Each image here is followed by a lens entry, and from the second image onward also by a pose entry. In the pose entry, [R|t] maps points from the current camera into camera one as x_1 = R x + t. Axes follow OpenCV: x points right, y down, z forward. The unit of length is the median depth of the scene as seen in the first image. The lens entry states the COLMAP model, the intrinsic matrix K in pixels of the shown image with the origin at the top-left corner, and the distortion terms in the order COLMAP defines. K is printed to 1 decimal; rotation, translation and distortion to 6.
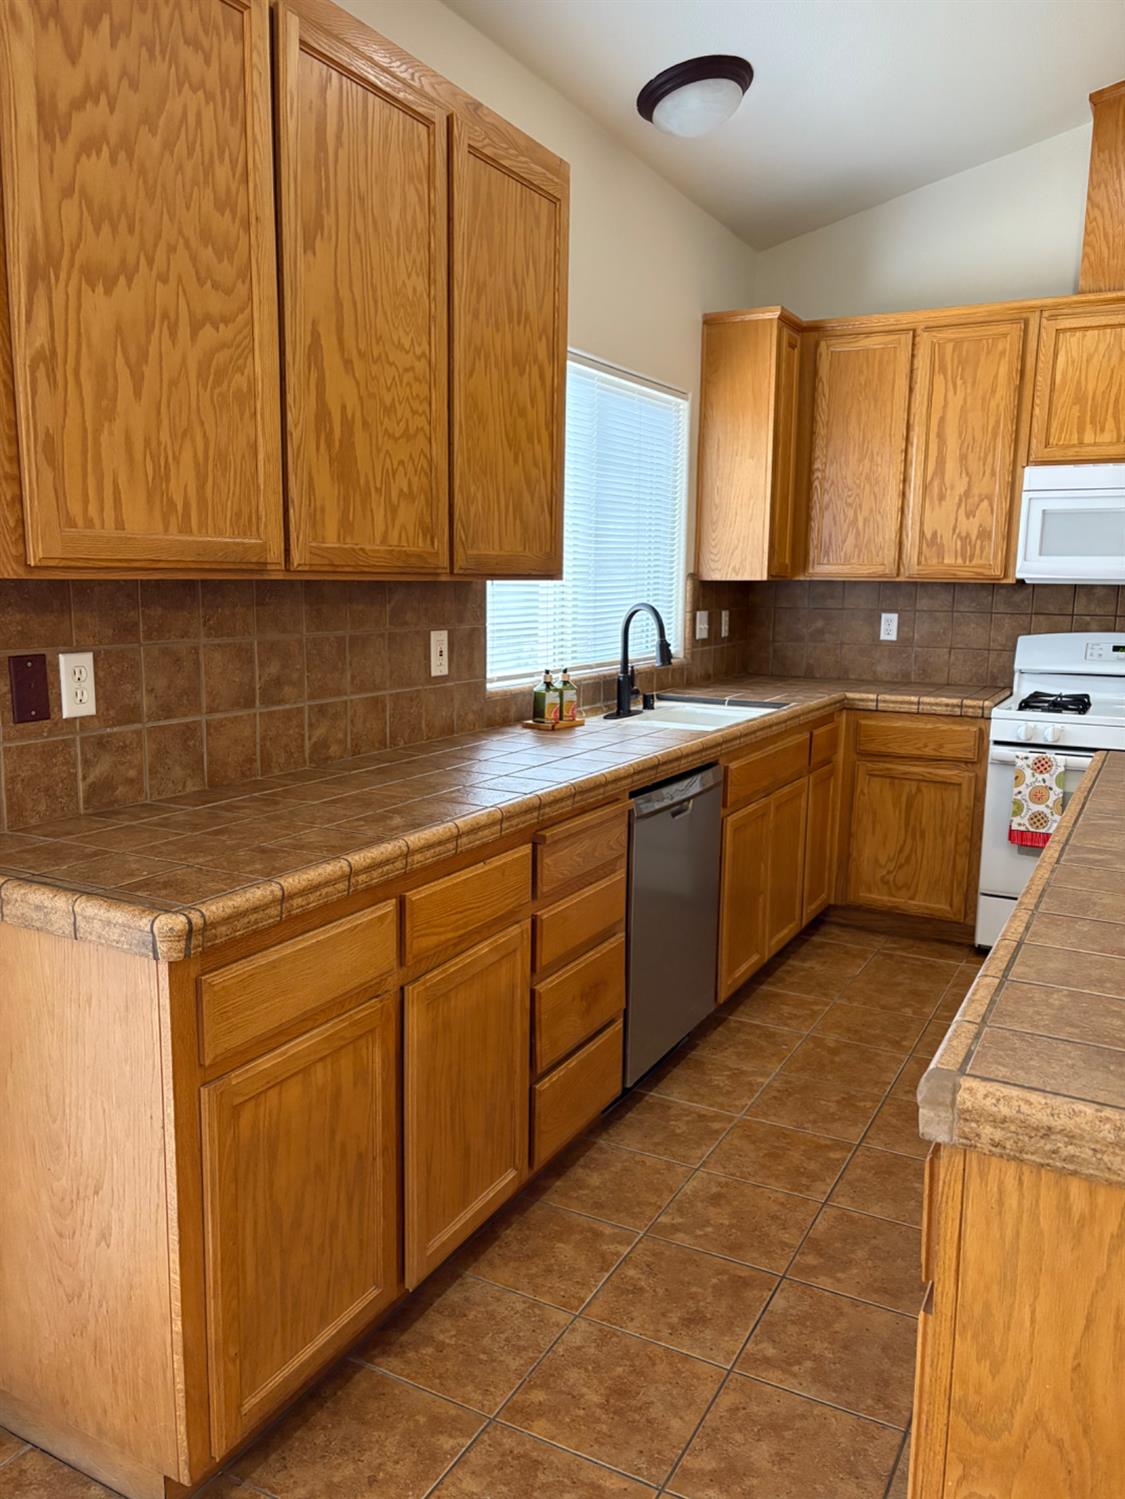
lens RADIAL K [[1141.5, 0, 564.1], [0, 1141.5, 755.1], [0, 0, 1]] dist [0.043098, -0.031166]
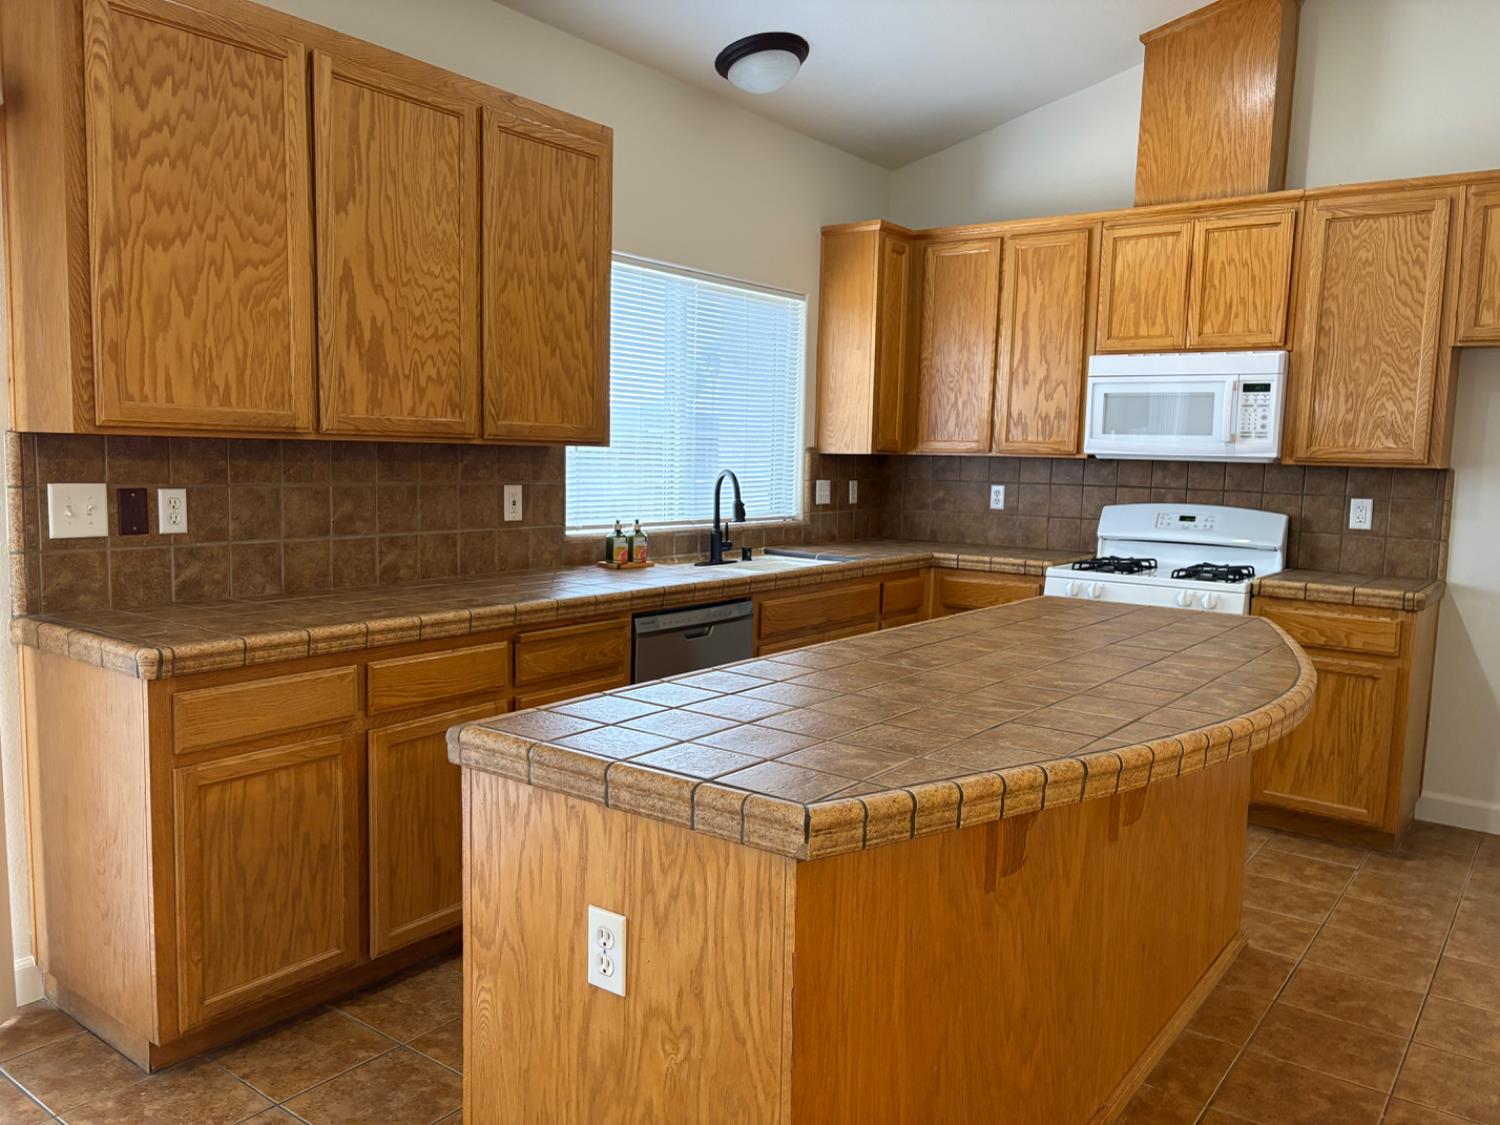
lens RADIAL K [[1141.8, 0, 746.8], [0, 1141.8, 567.4], [0, 0, 1]] dist [0.033810, -0.004899]
pose [[0.988453, 0.025362, -0.149391, 0.443925], [-0.034157, 0.997812, -0.056604, 0.058449], [0.147628, 0.061053, 0.987157, -0.272995]]
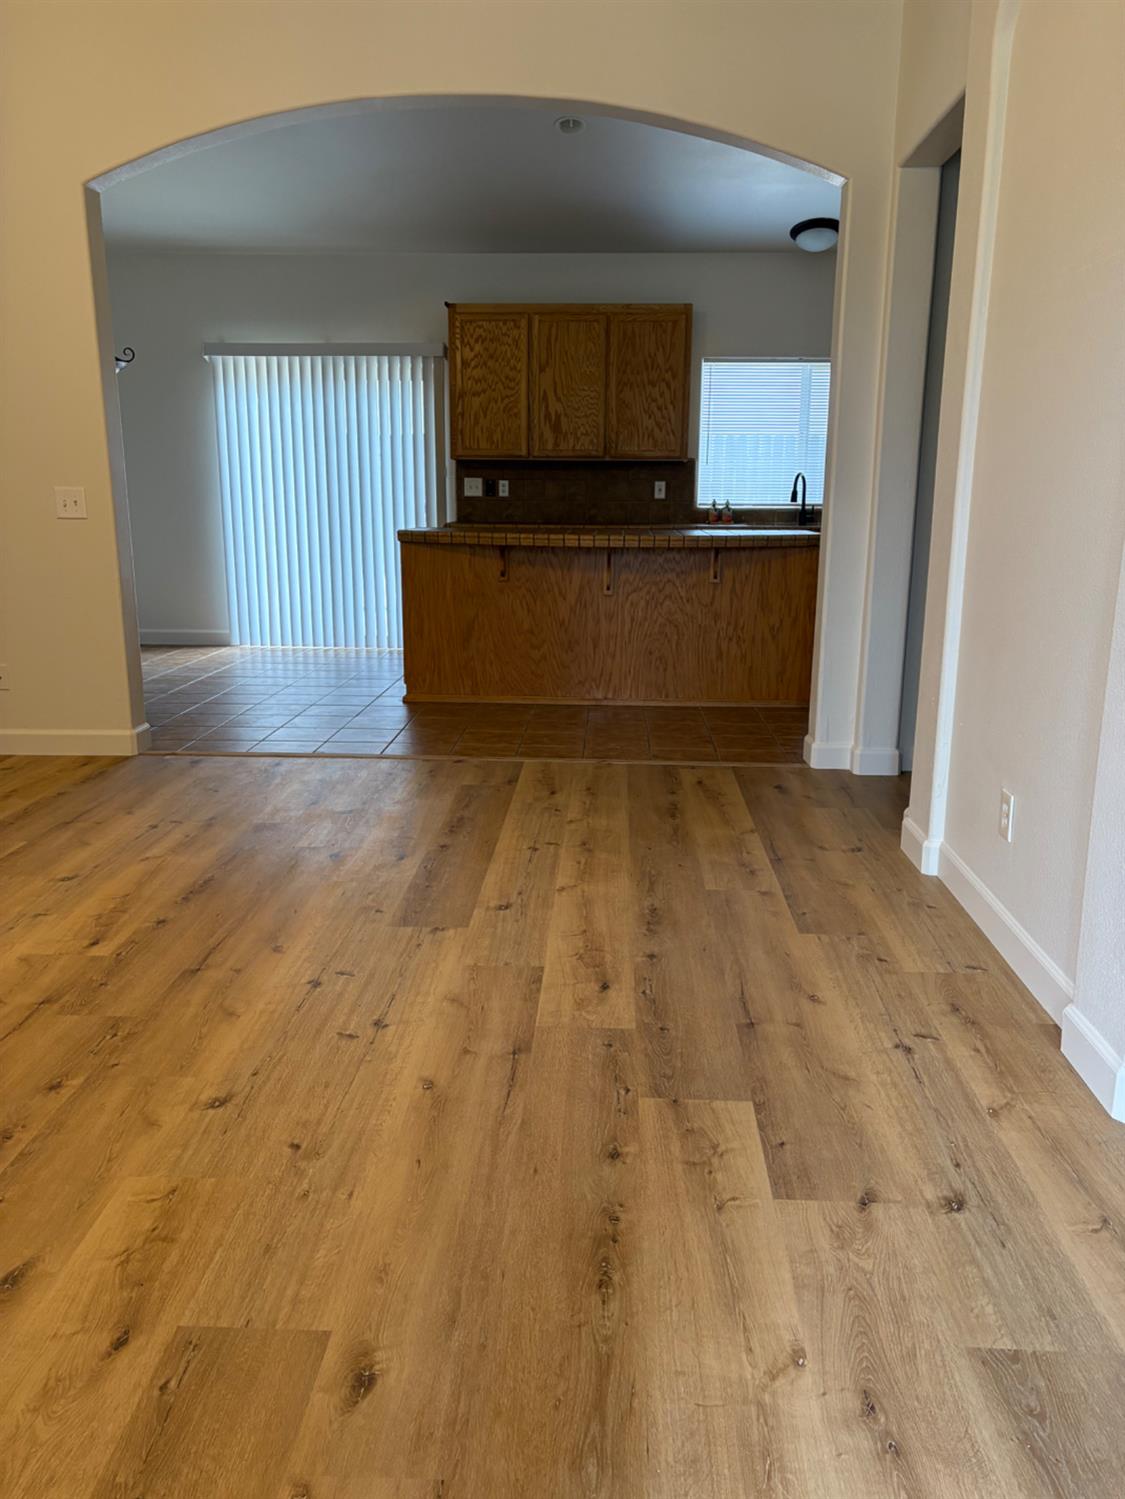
lens RADIAL K [[1141.5, 0, 564.1], [0, 1141.5, 755.1], [0, 0, 1]] dist [0.043098, -0.031166]
pose [[0.429896, 0.191213, -0.882399, 3.033843], [-0.144837, 0.979265, 0.141640, 0.230133], [0.891186, 0.066913, 0.448676, -0.500253]]
